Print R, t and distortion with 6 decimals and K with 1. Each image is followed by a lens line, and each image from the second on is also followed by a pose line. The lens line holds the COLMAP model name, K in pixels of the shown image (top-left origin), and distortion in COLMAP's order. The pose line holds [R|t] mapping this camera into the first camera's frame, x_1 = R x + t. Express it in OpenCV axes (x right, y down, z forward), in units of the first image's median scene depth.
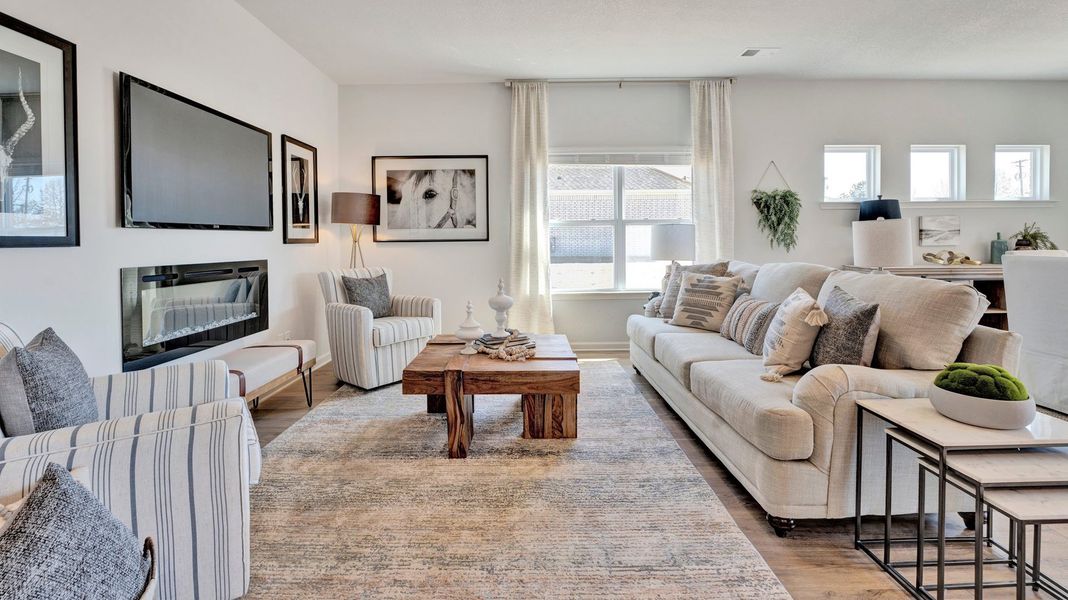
lens RADIAL K [[465.4, 0, 528.1], [0, 465.4, 251.2], [0, 0, 1]] dist [-0.022700, 0.001253]
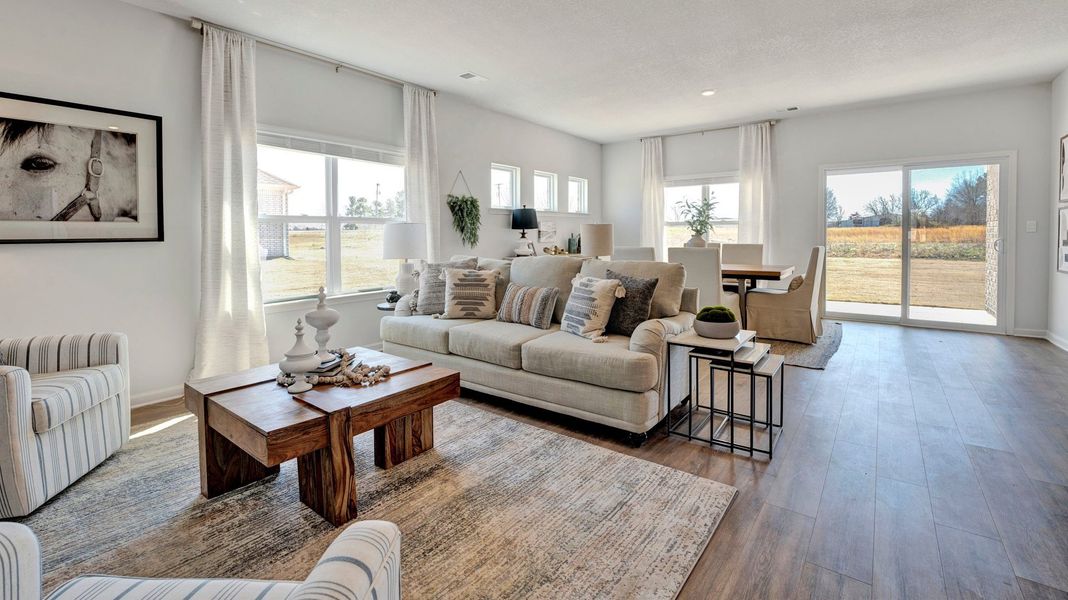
lens RADIAL K [[465.4, 0, 528.1], [0, 465.4, 251.2], [0, 0, 1]] dist [-0.022700, 0.001253]
pose [[0.603564, -0.024300, 0.796944, -0.312915], [0.024243, 0.999633, 0.012120, -0.002568], [-0.796946, 0.012005, 0.603932, 0.161226]]
